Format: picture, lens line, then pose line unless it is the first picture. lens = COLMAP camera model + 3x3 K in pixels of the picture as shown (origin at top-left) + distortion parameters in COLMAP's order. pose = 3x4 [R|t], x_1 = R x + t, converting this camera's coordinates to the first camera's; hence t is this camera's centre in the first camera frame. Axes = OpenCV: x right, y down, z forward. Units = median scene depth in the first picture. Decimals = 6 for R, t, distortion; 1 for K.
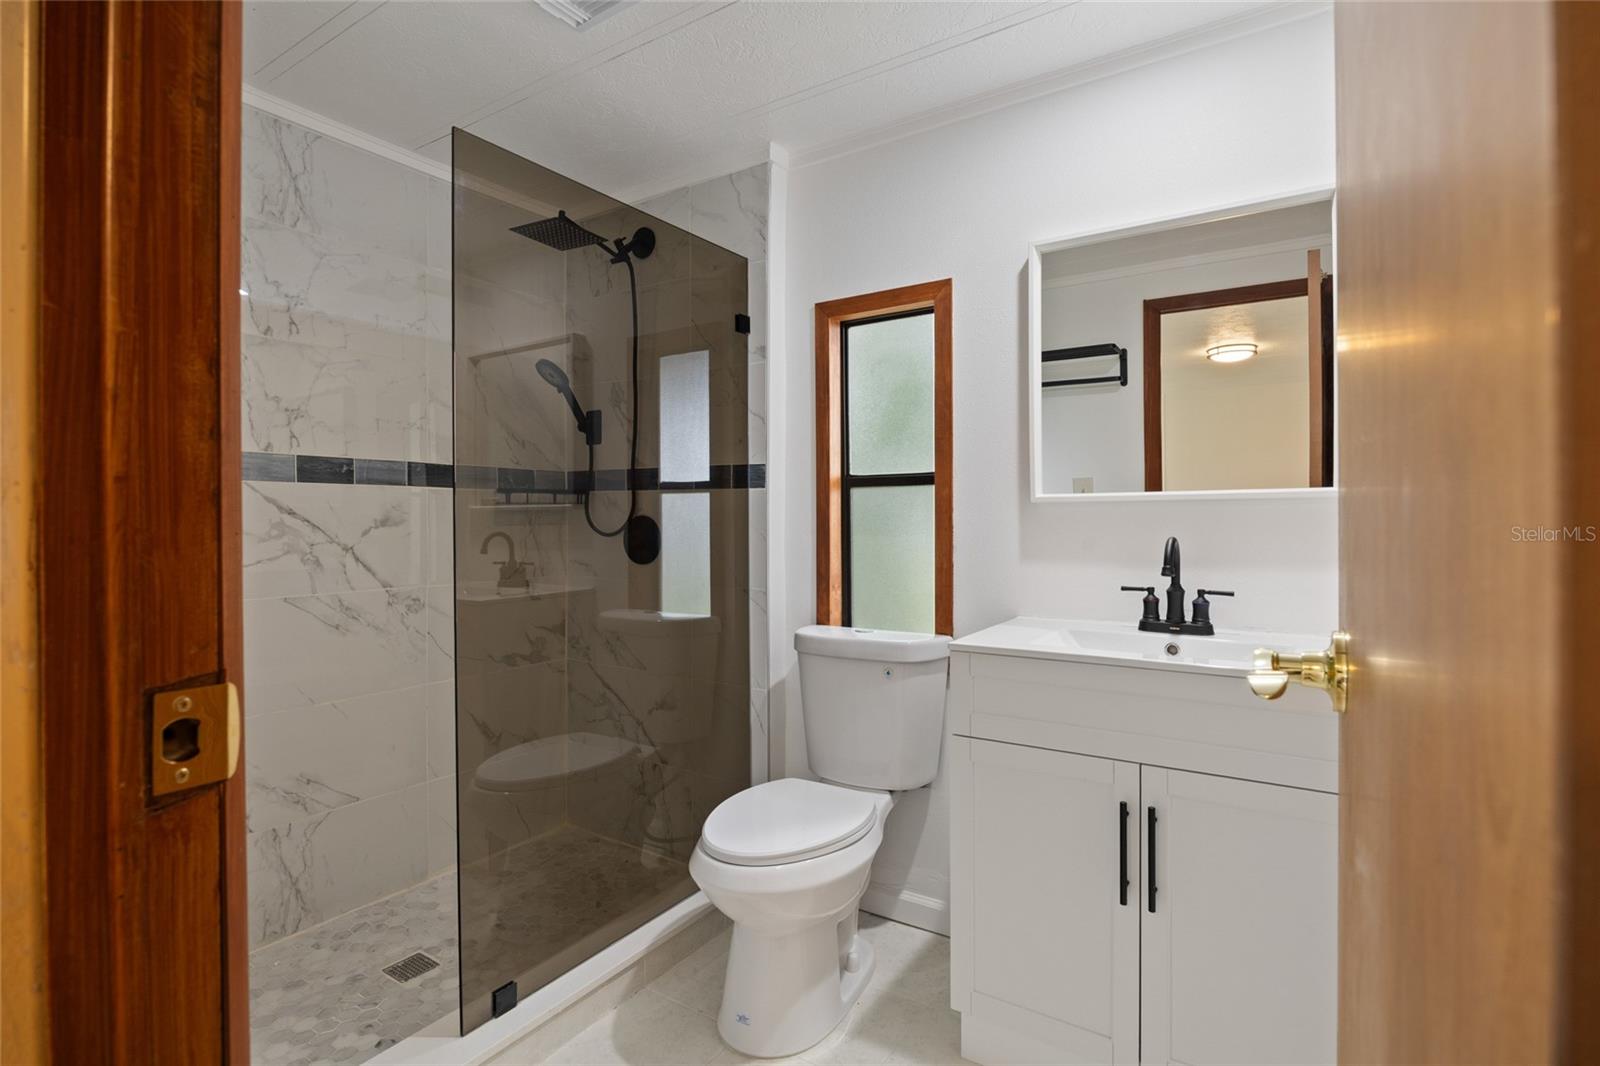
lens RADIAL K [[766.3, 0, 800.4], [0, 766.3, 521.7], [0, 0, 1]] dist [-0.016480, -0.000294]
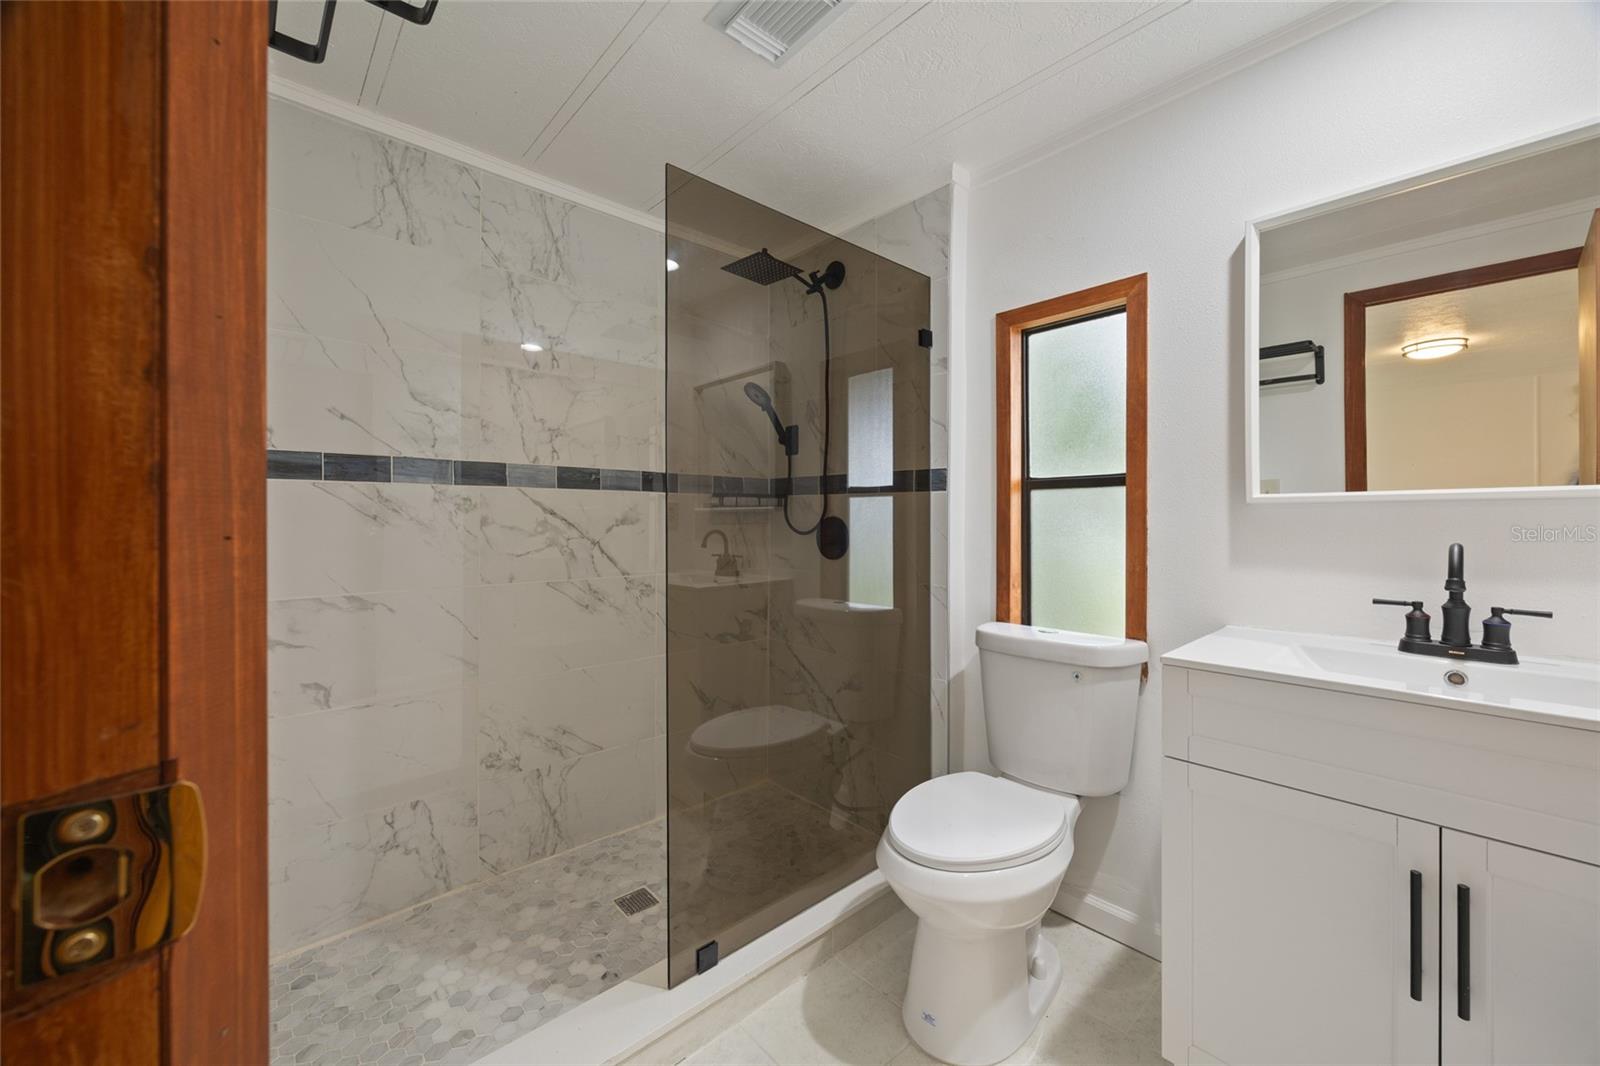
lens RADIAL K [[620.8, 0, 801.2], [0, 620.8, 520.0], [0, 0, 1]] dist [-0.000929, -0.000046]
pose [[0.968330, 0.004139, -0.249639, -0.029040], [-0.004928, 0.999985, -0.002535, -0.000119], [0.249625, 0.003685, 0.968336, 0.128713]]
